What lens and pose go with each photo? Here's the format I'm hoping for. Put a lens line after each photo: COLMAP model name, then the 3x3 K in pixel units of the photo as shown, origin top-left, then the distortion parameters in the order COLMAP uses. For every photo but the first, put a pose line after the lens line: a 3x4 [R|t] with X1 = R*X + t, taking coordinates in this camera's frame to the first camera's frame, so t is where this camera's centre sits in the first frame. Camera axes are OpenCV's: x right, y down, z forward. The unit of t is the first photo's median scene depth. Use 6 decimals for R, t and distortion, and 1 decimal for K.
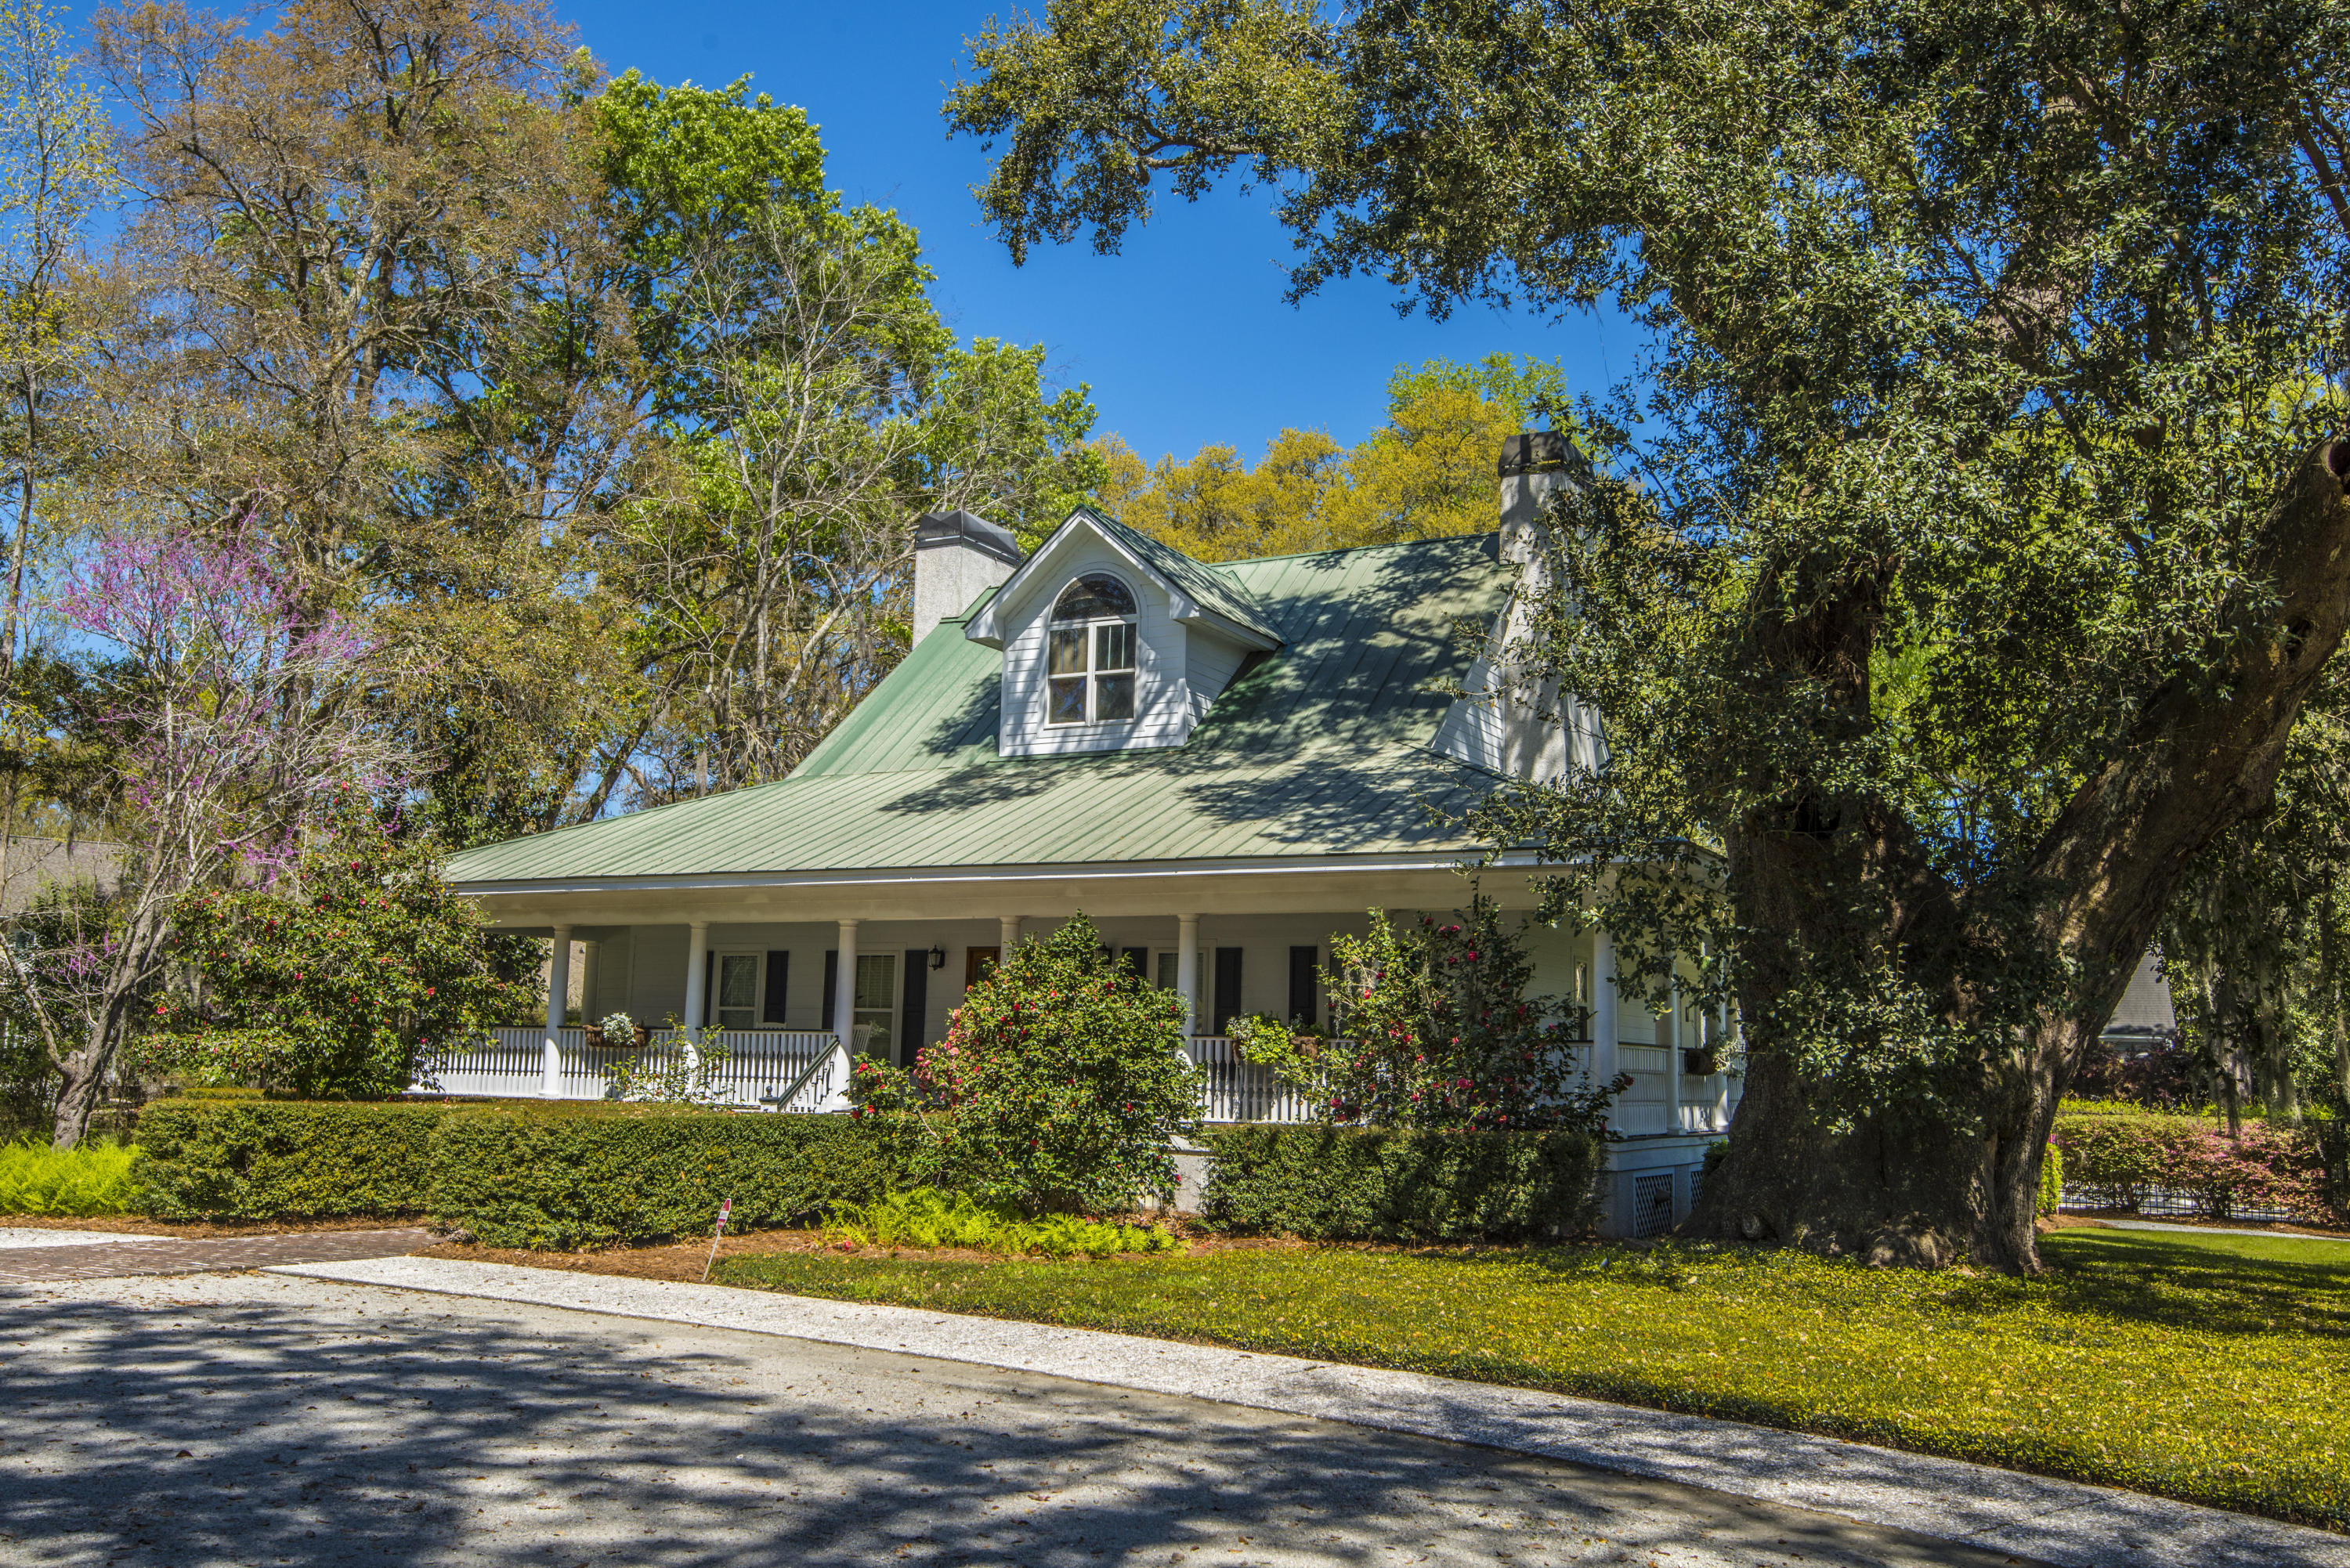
lens RADIAL K [[2077.2, 0, 1171.3], [0, 2077.2, 787.9], [0, 0, 1]] dist [0.029553, 0.011559]
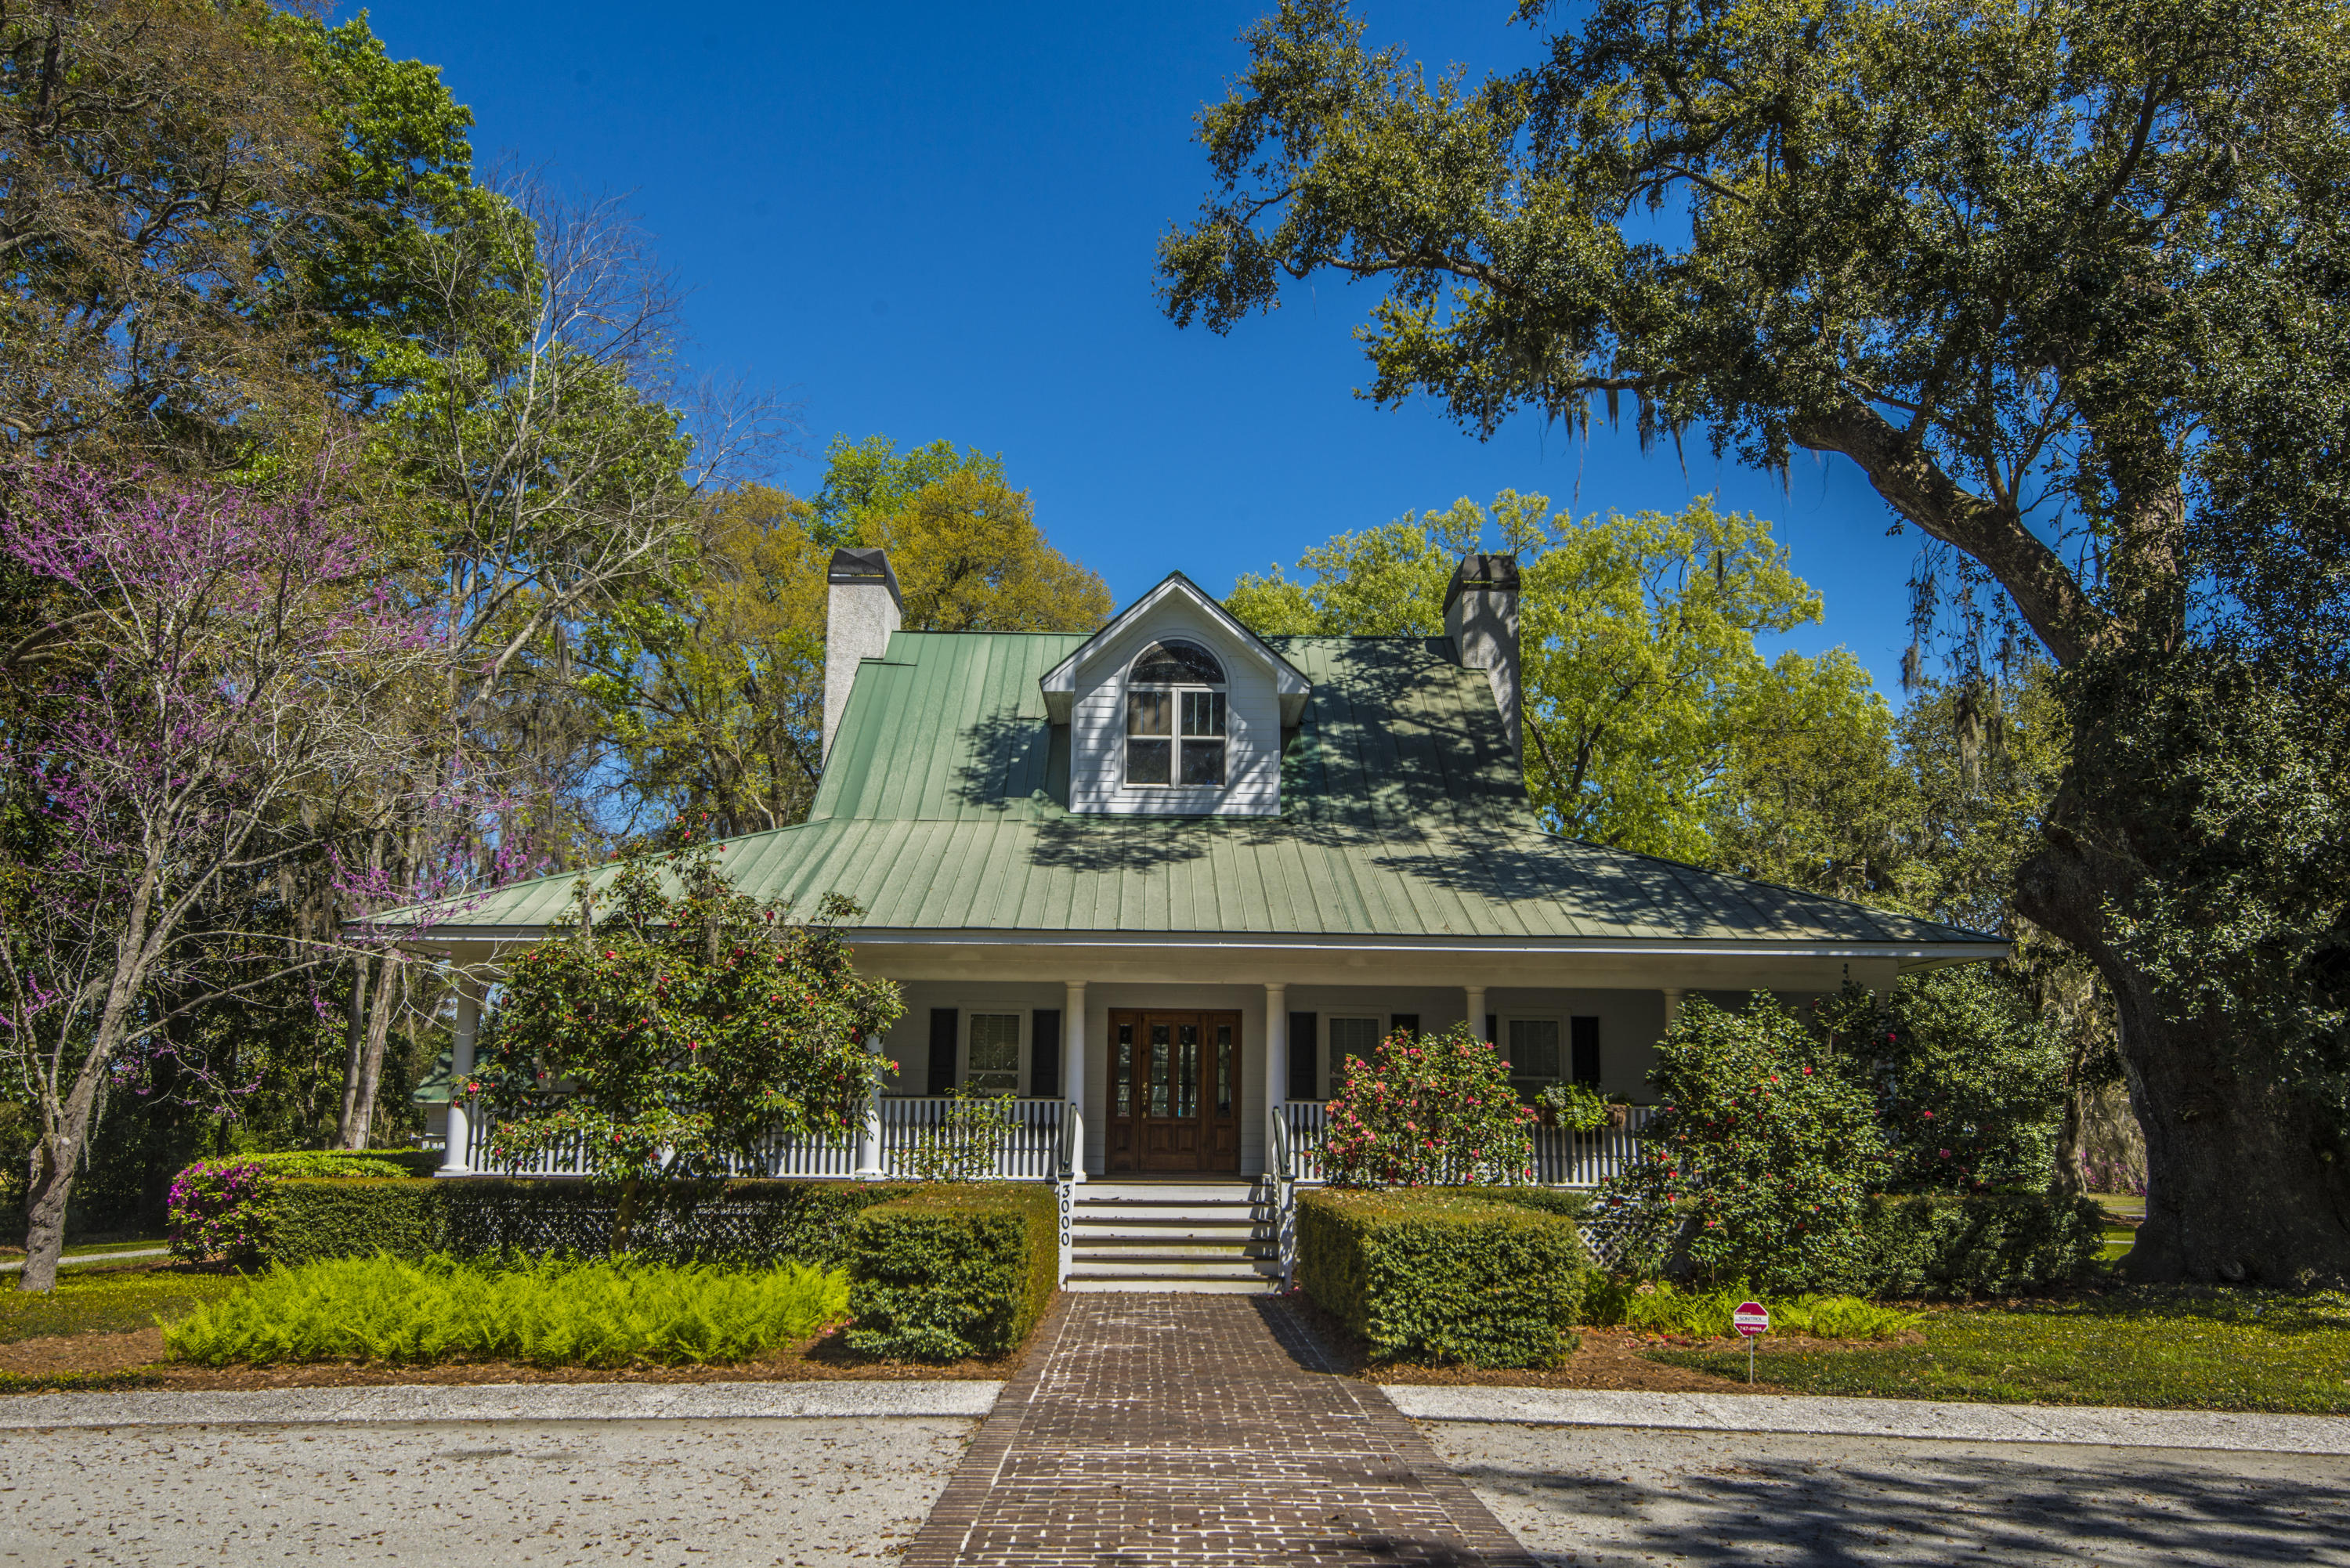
lens RADIAL K [[1879.9, 0, 1170.0], [0, 1879.9, 777.2], [0, 0, 1]] dist [0.032612, -0.004915]
pose [[0.877349, 0.069660, 0.474769, -0.485786], [-0.055879, 0.997507, -0.043096, 0.004348], [-0.476588, 0.011281, 0.879055, 0.196434]]
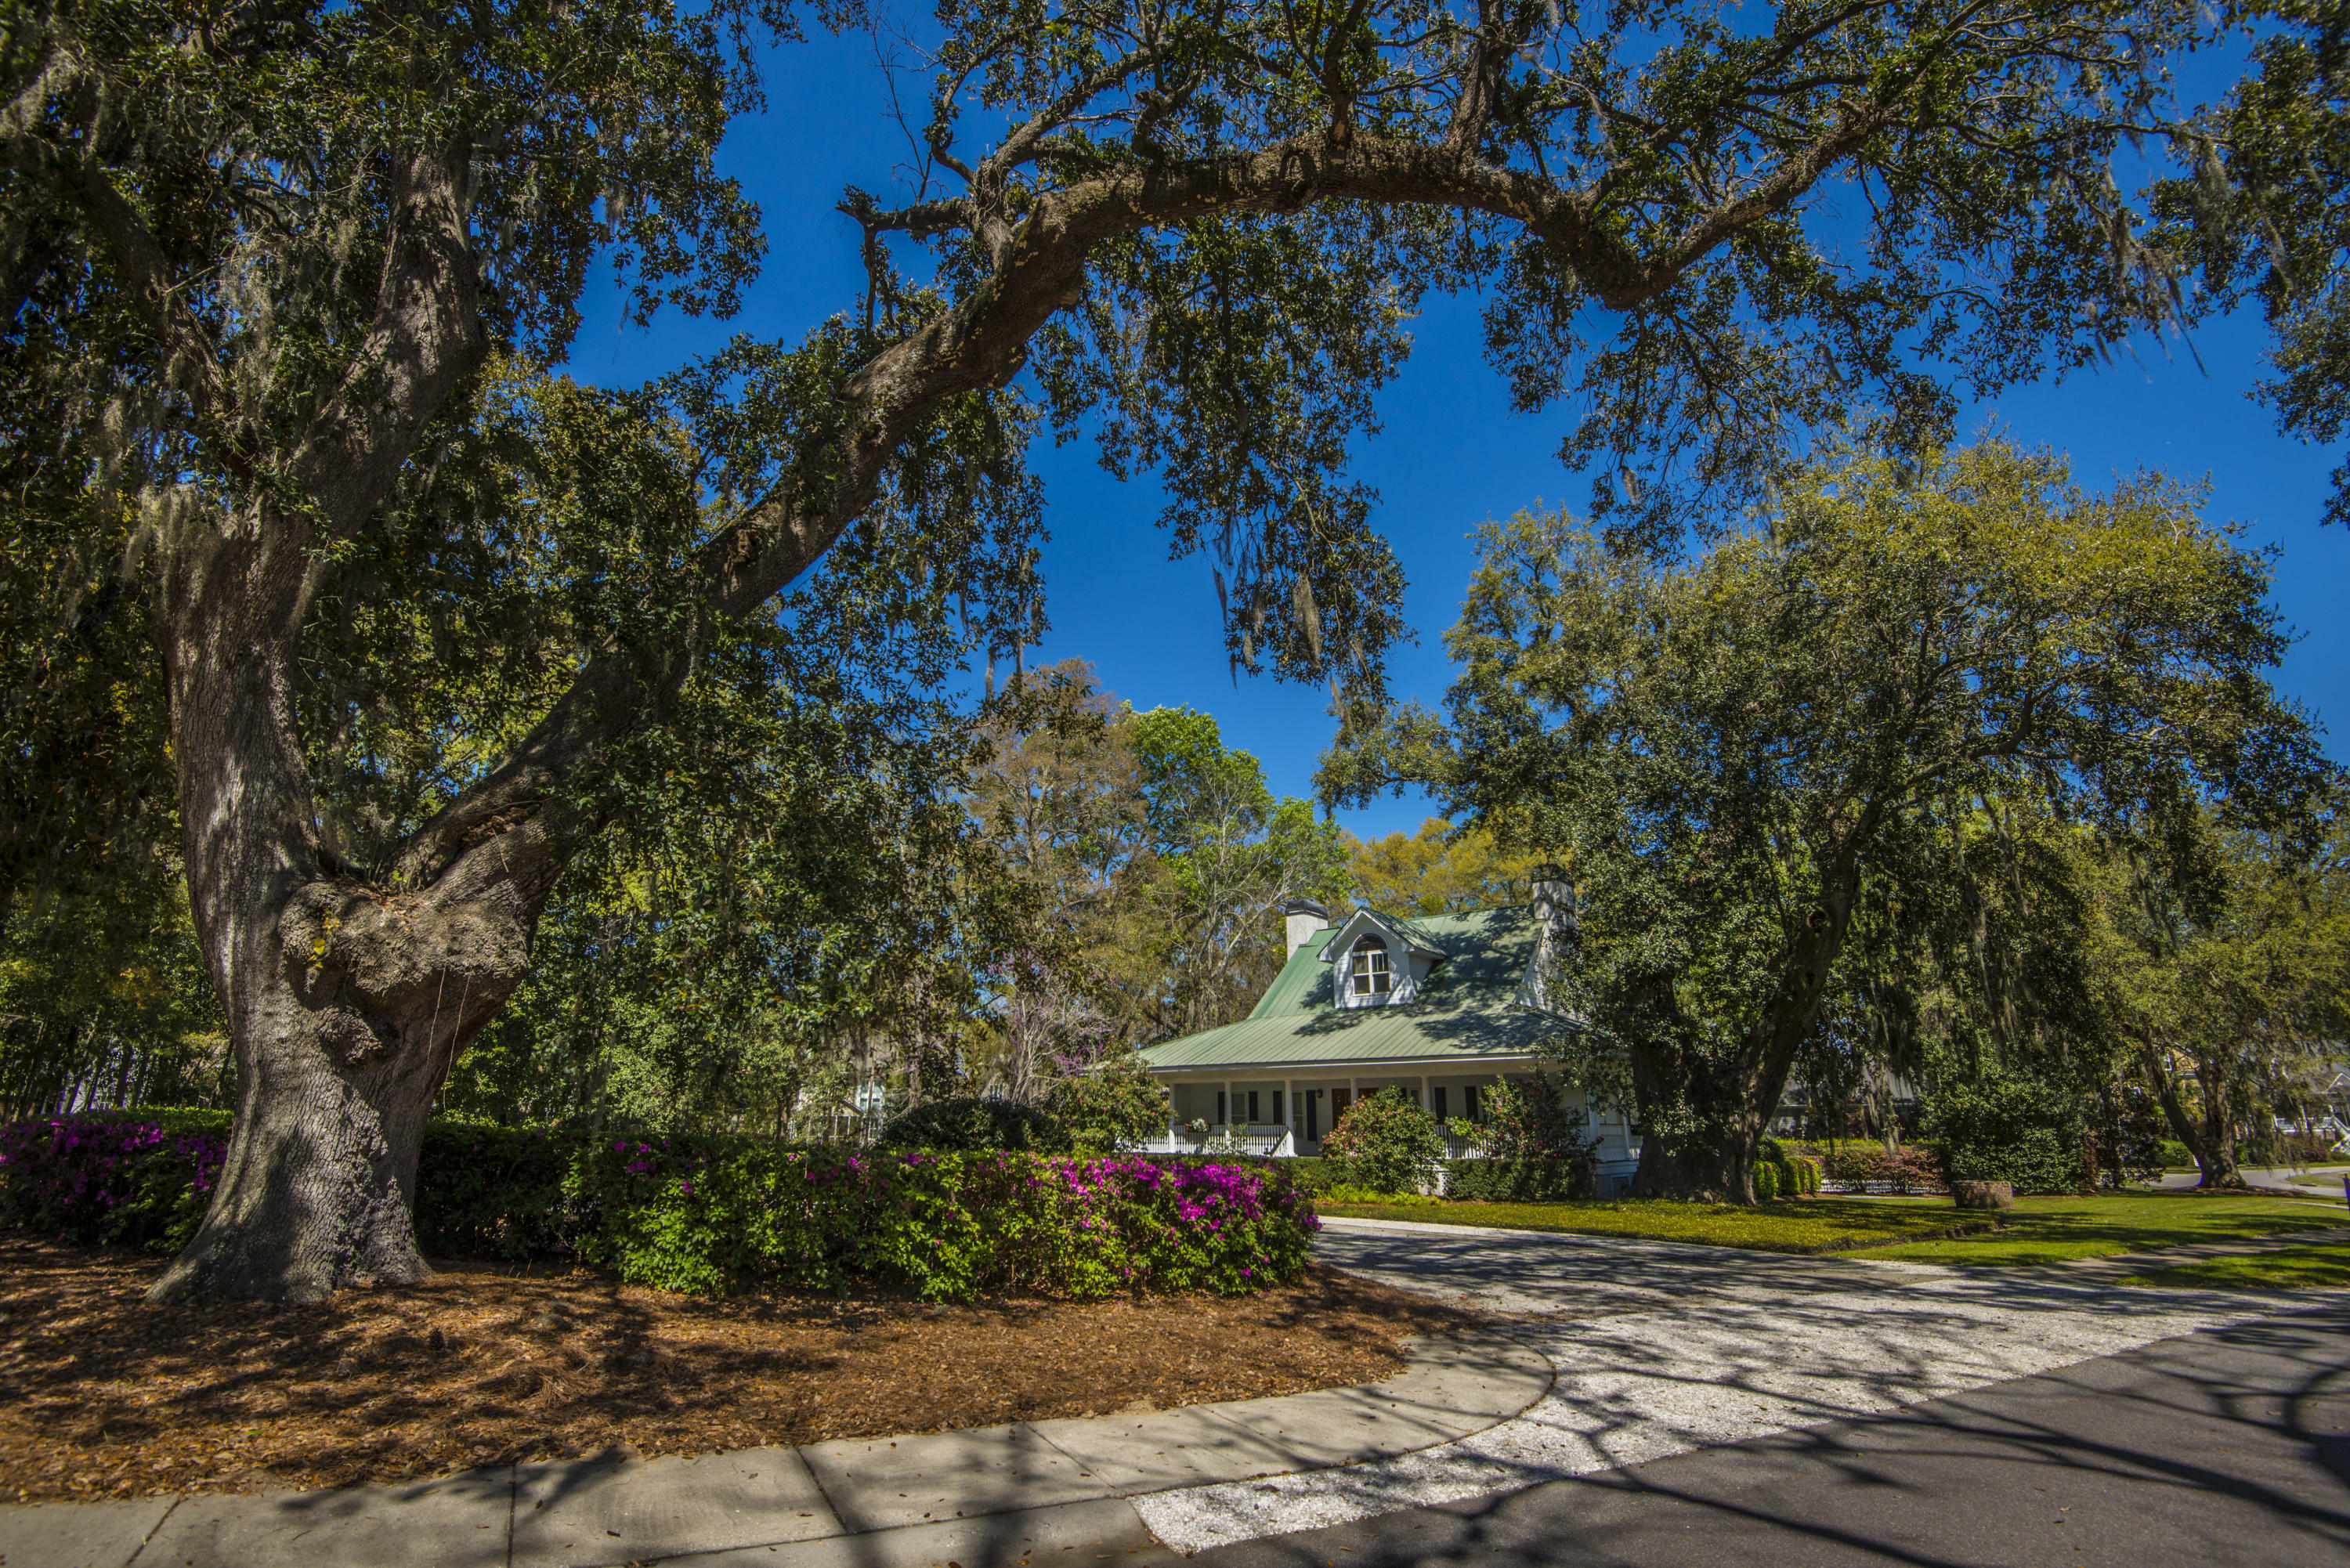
lens RADIAL K [[1121.6, 0, 1140.4], [0, 1121.6, 756.8], [0, 0, 1]] dist [-0.034446, -0.002255]
pose [[0.980893, -0.075673, -0.179226, -0.050055], [0.040007, 0.980021, -0.194830, -0.061129], [0.190389, 0.183938, 0.964323, -0.408786]]
